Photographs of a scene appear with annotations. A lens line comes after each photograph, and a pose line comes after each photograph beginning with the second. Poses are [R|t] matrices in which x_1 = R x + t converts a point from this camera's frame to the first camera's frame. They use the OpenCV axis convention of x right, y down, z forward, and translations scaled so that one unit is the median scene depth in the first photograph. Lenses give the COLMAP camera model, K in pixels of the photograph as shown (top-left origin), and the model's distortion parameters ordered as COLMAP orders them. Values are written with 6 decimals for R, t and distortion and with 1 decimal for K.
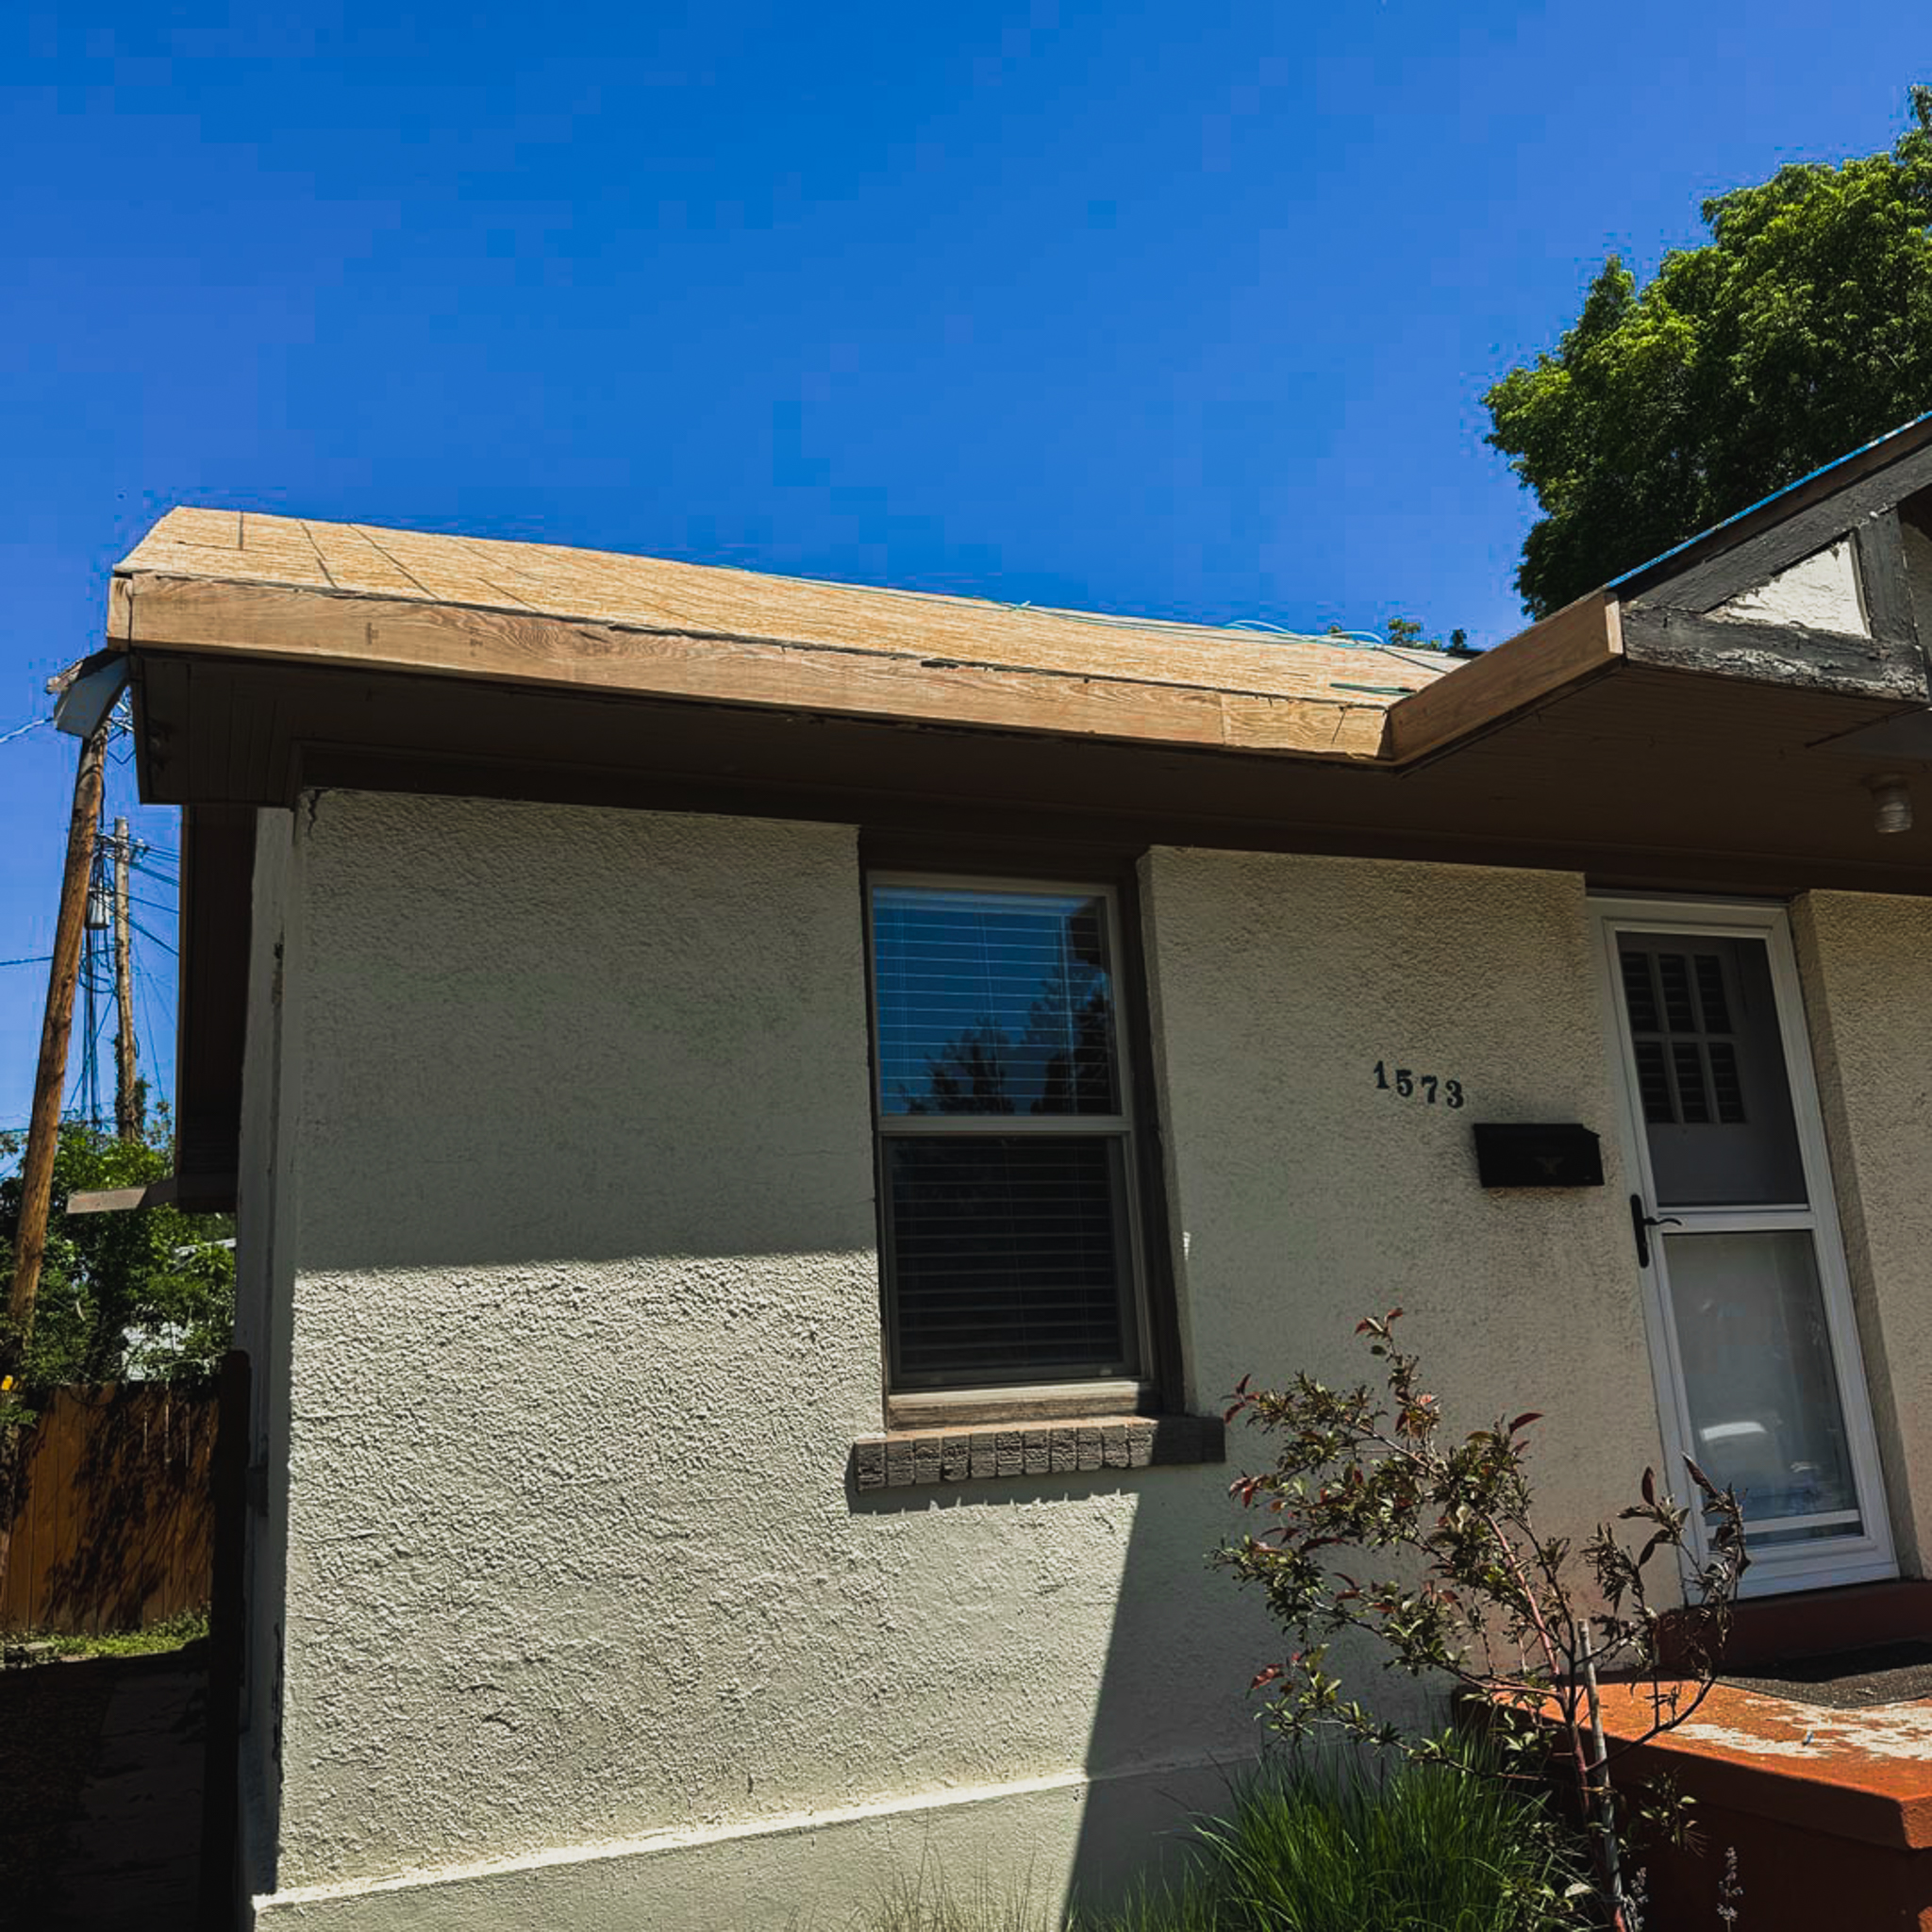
lens RADIAL K [[1820.8, 0, 966.0], [0, 1820.8, 966.0], [0, 0, 1]] dist [0.162578, -0.369903]
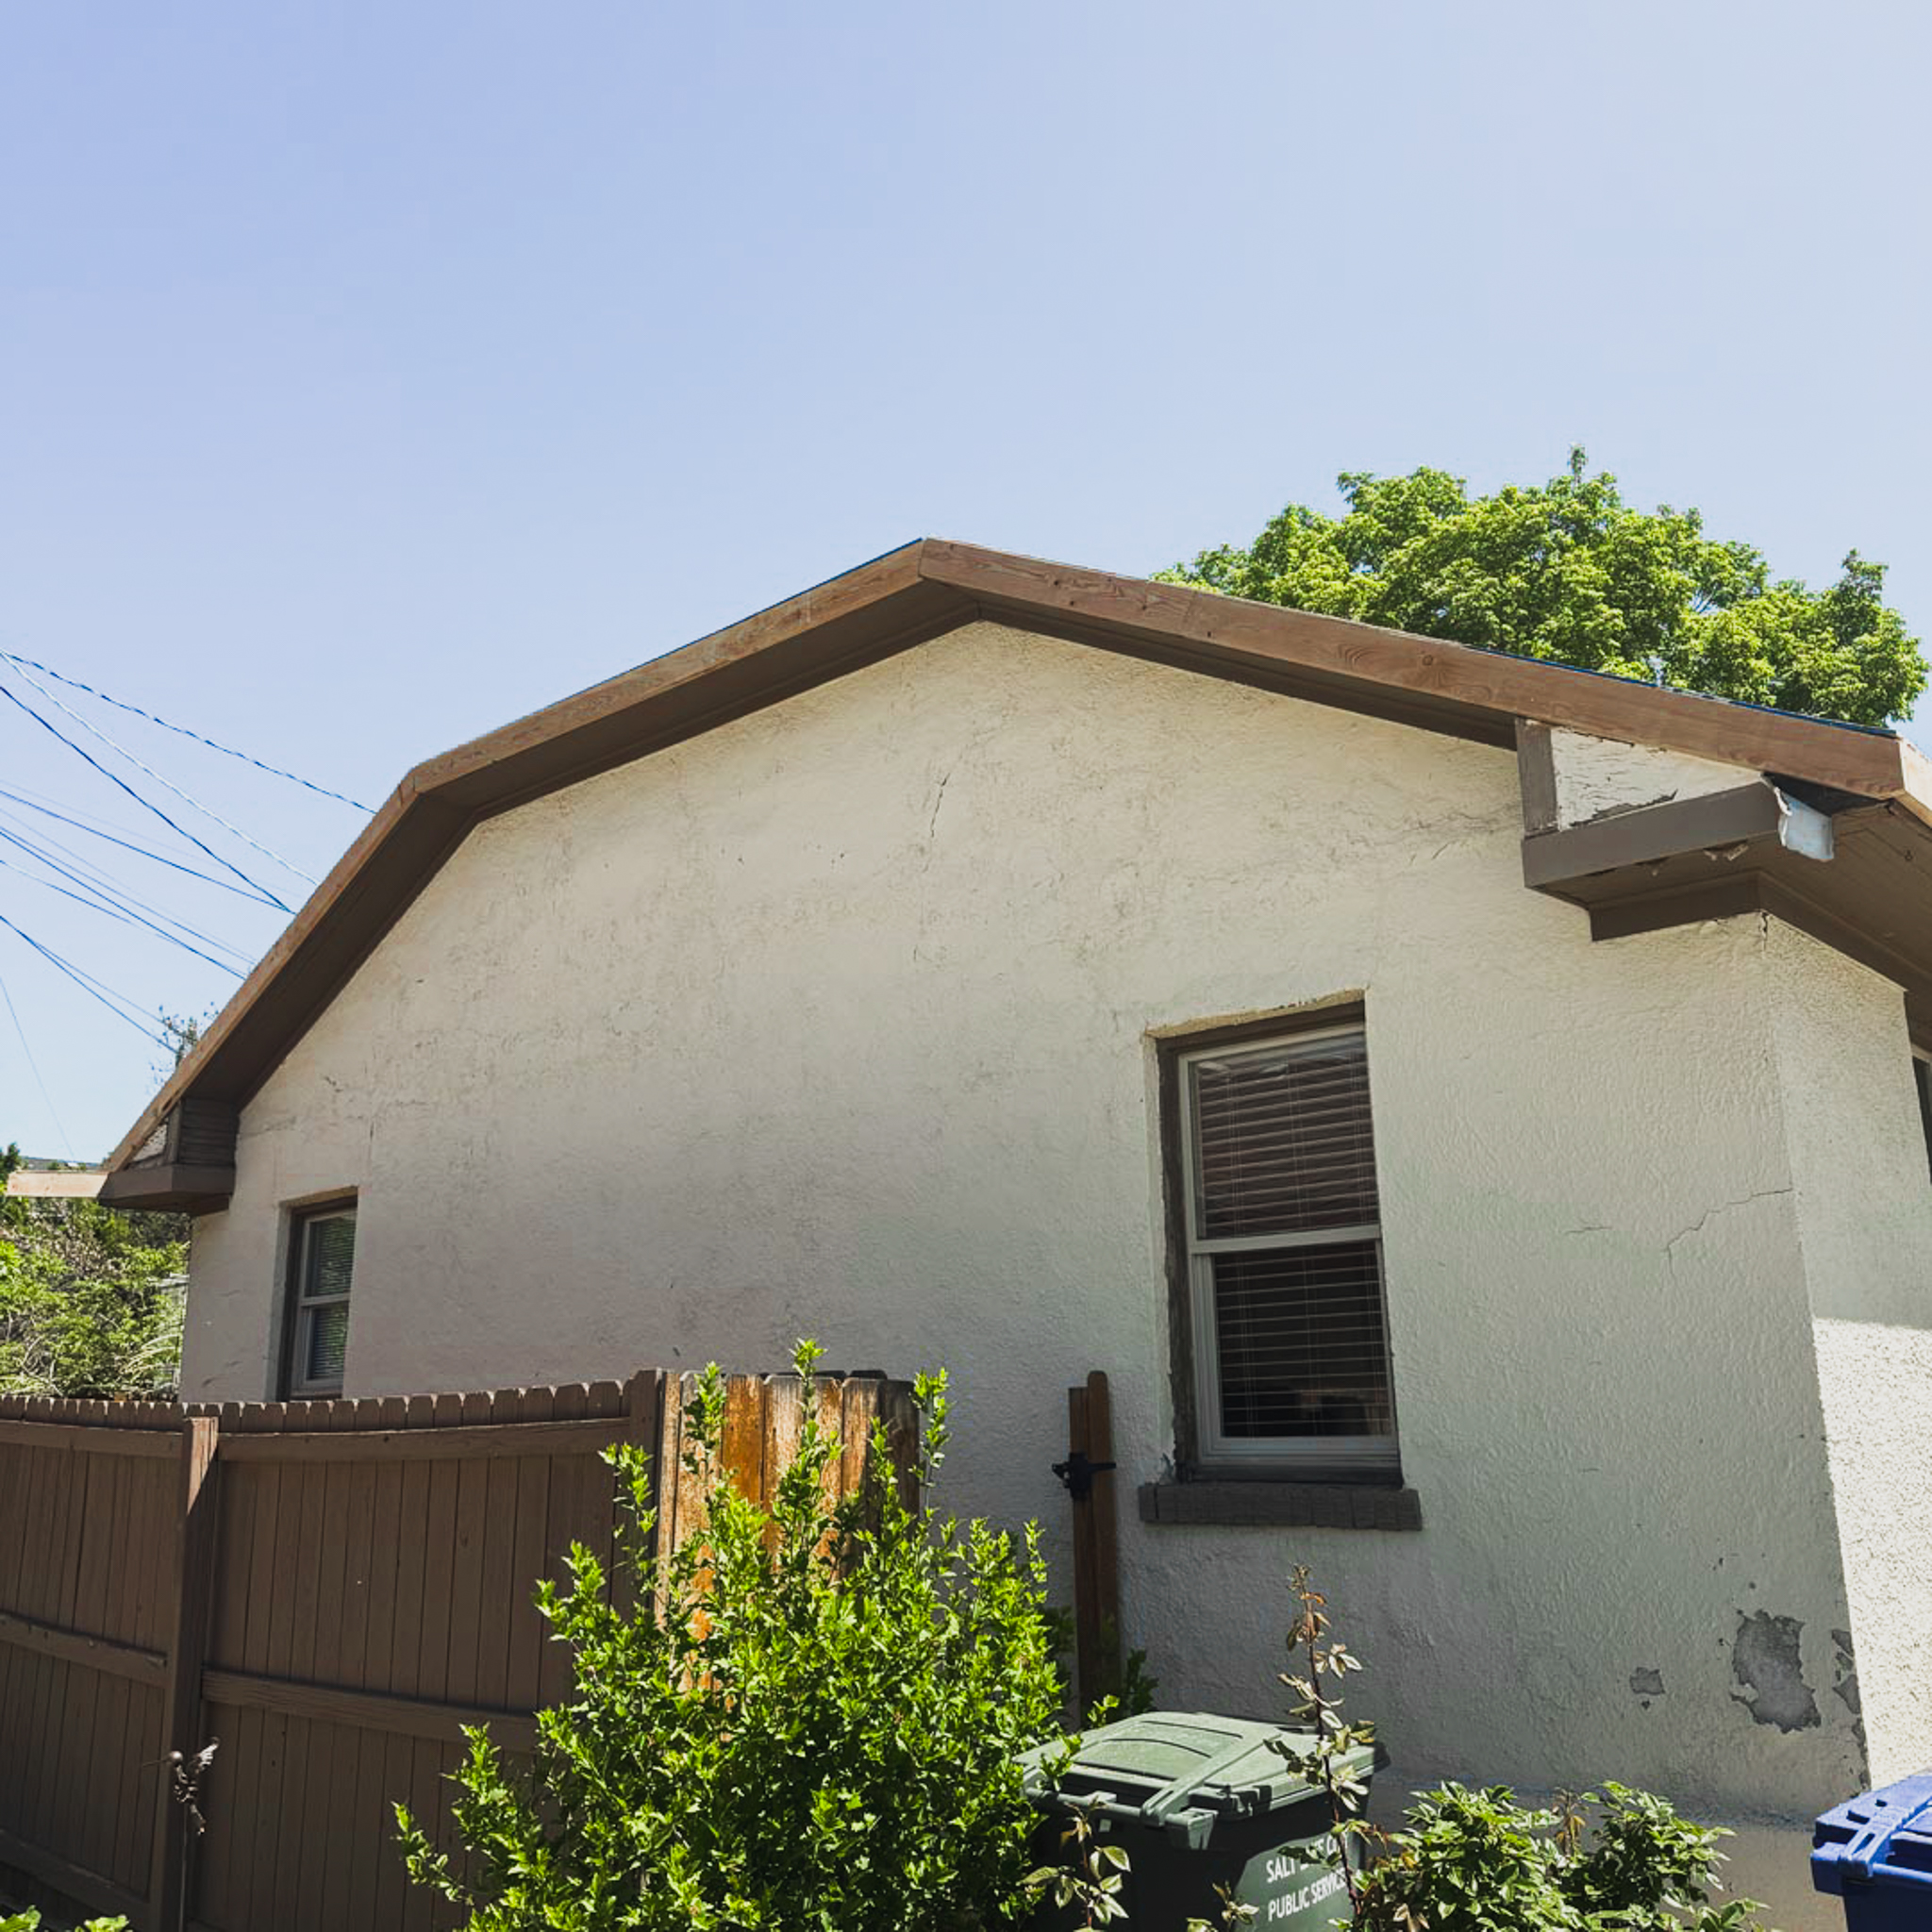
lens RADIAL K [[1820.8, 0, 966.0], [0, 1820.8, 966.0], [0, 0, 1]] dist [0.162578, -0.369903]
pose [[0.900164, 0.149338, 0.409150, -0.283853], [-0.130143, 0.988689, -0.074541, 0.021164], [-0.415654, 0.013851, 0.909417, 0.028606]]
